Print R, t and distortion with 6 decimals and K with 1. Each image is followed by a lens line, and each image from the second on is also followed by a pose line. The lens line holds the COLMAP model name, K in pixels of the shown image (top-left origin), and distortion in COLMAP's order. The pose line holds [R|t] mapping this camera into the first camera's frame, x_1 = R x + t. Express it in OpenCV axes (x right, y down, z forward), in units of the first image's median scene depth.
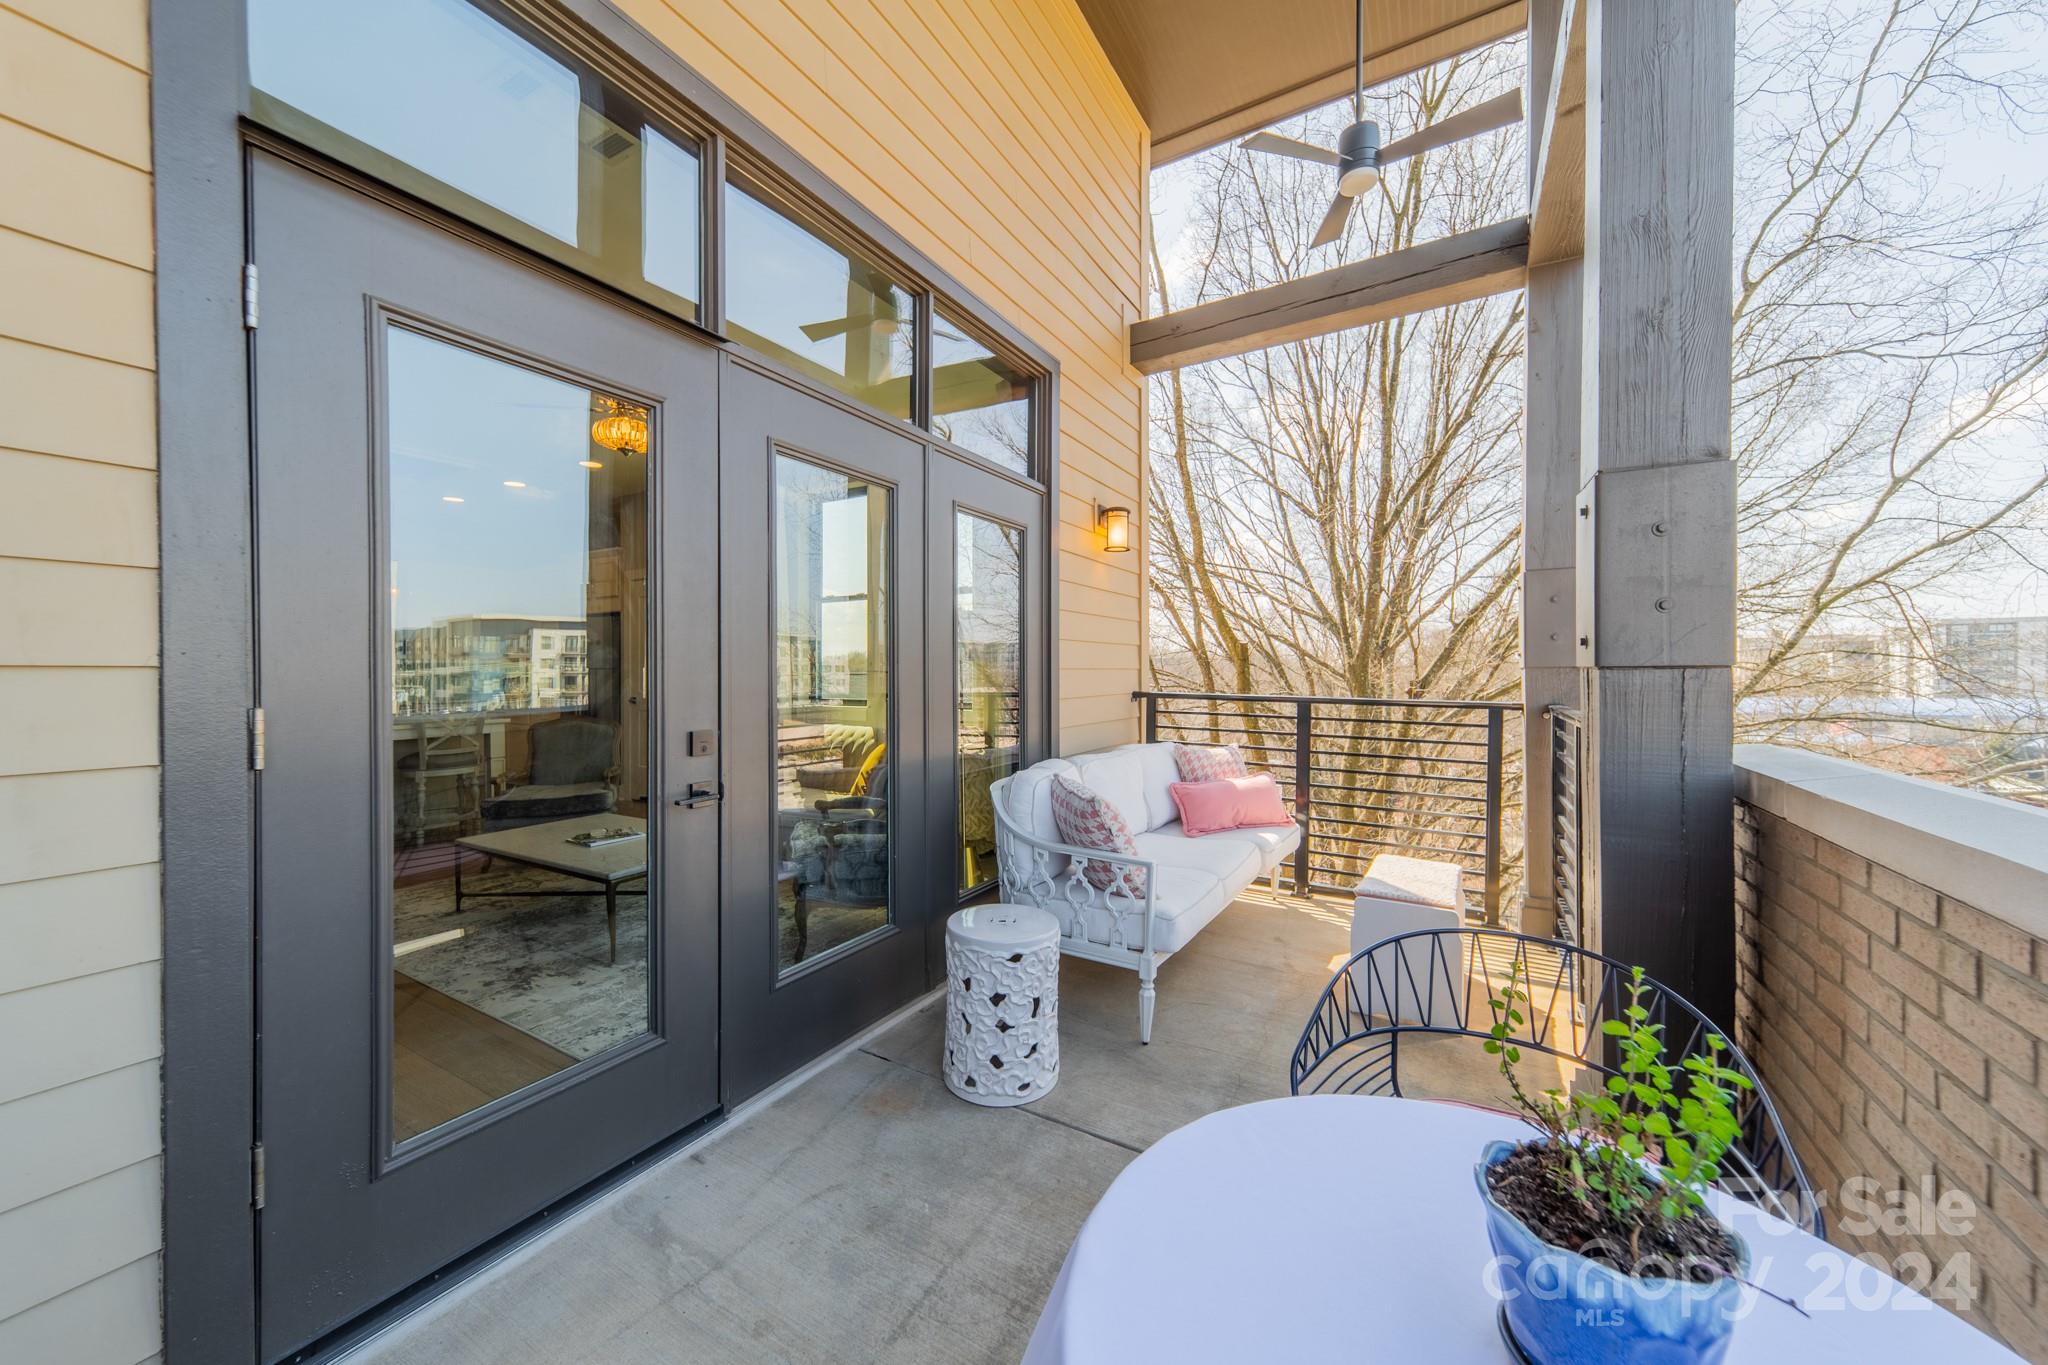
lens RADIAL K [[744.3, 0, 1019.1], [0, 744.3, 682.6], [0, 0, 1]] dist [0.005228, 0.000004]
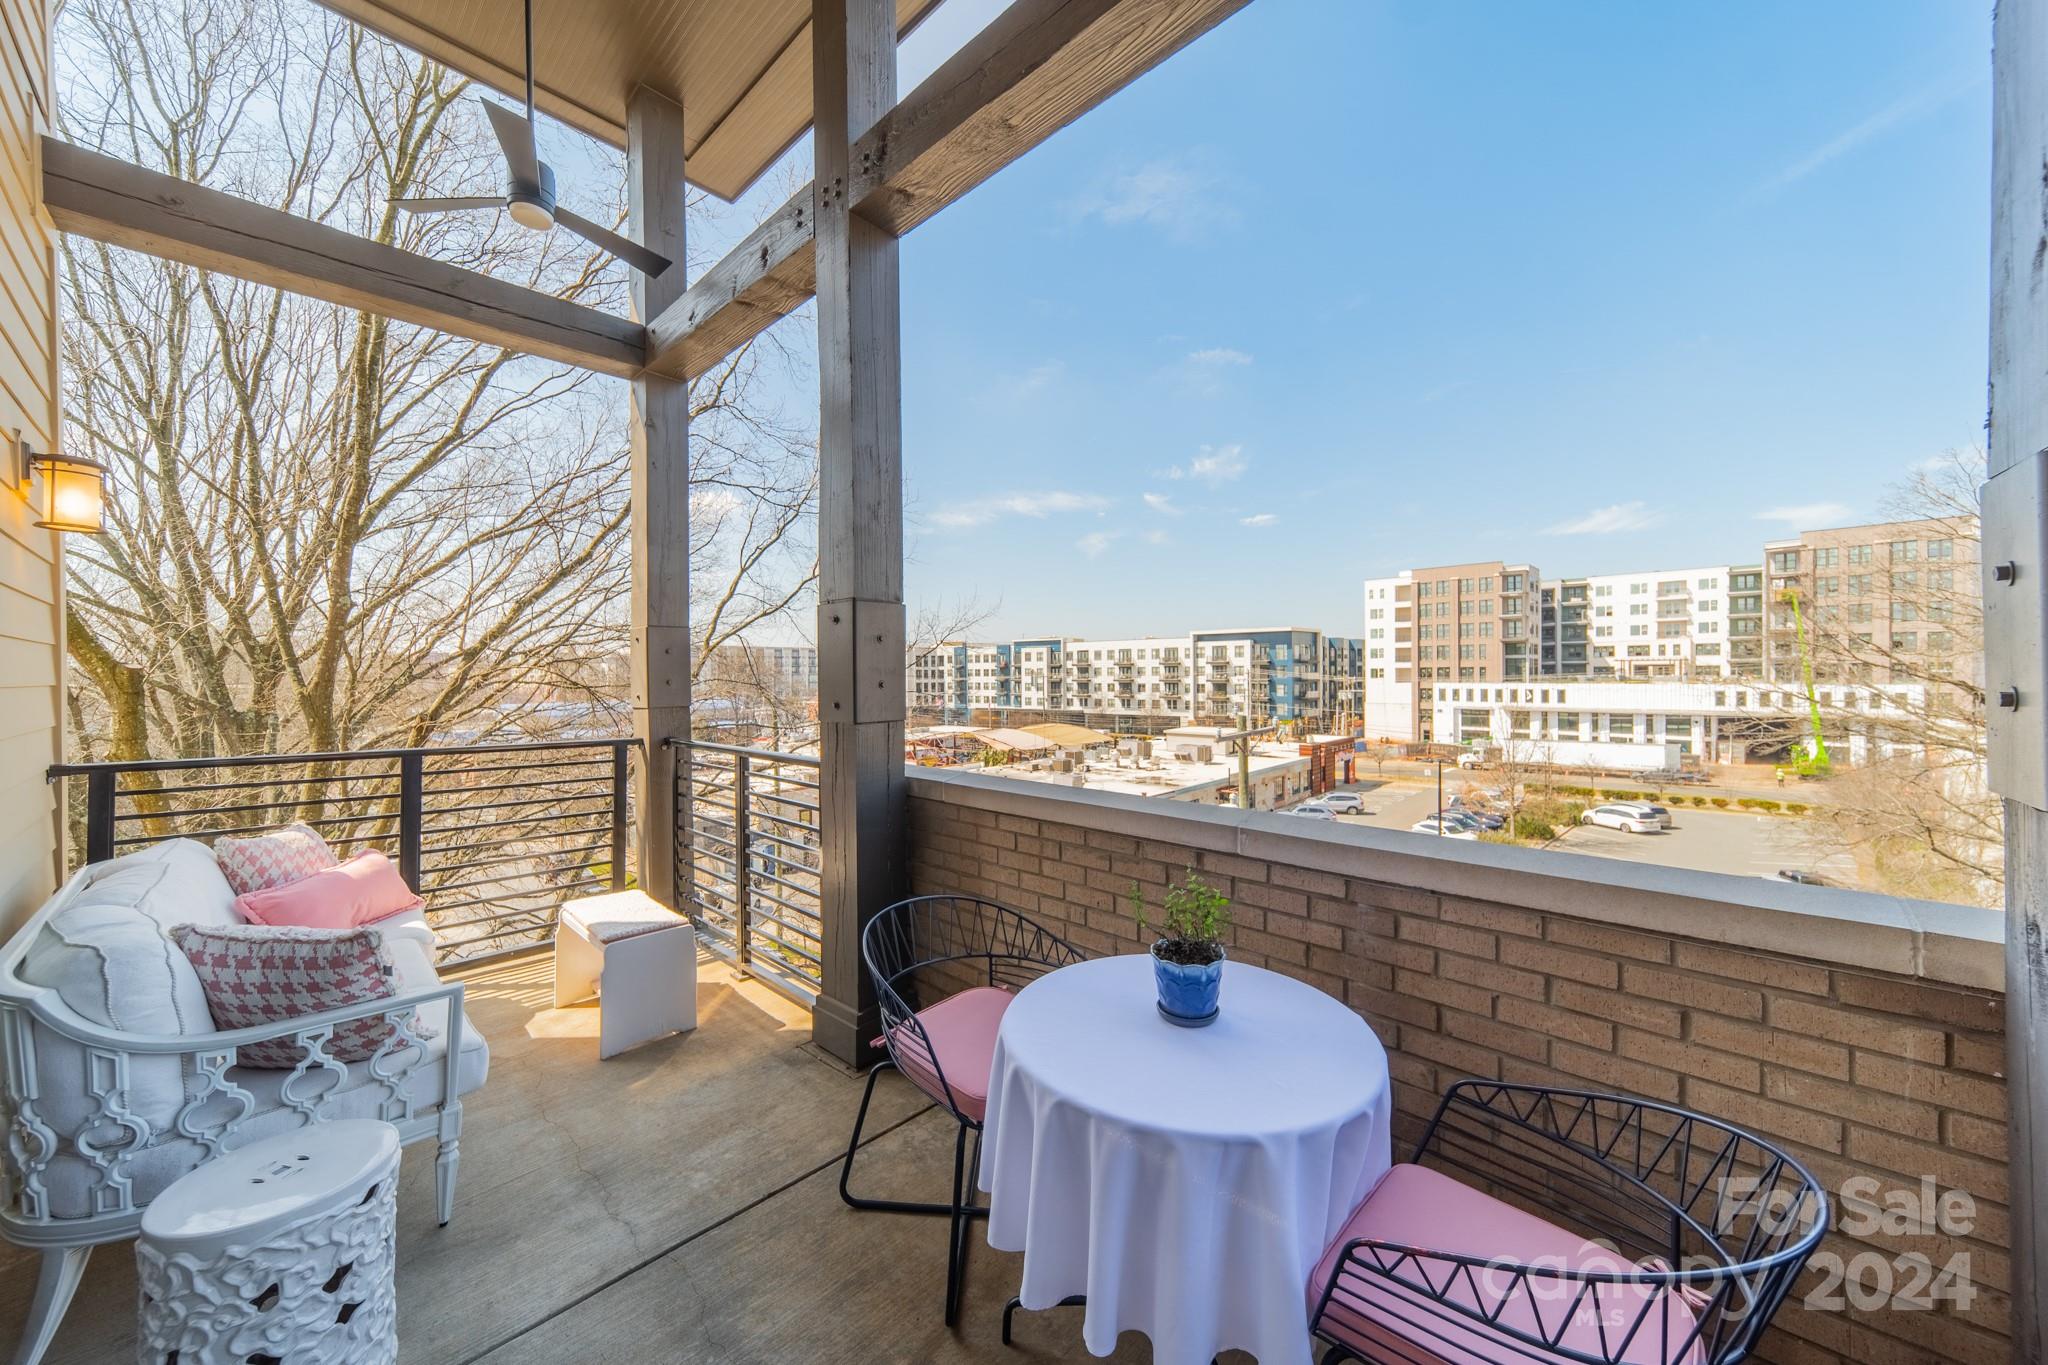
lens RADIAL K [[744.3, 0, 1028.6], [0, 744.3, 678.1], [0, 0, 1]] dist [0.005228, 0.000004]
pose [[0.207058, -0.004440, 0.978319, -0.334417], [0.019326, 0.999813, 0.000447, -0.054479], [-0.978138, 0.018814, 0.207105, 0.161494]]
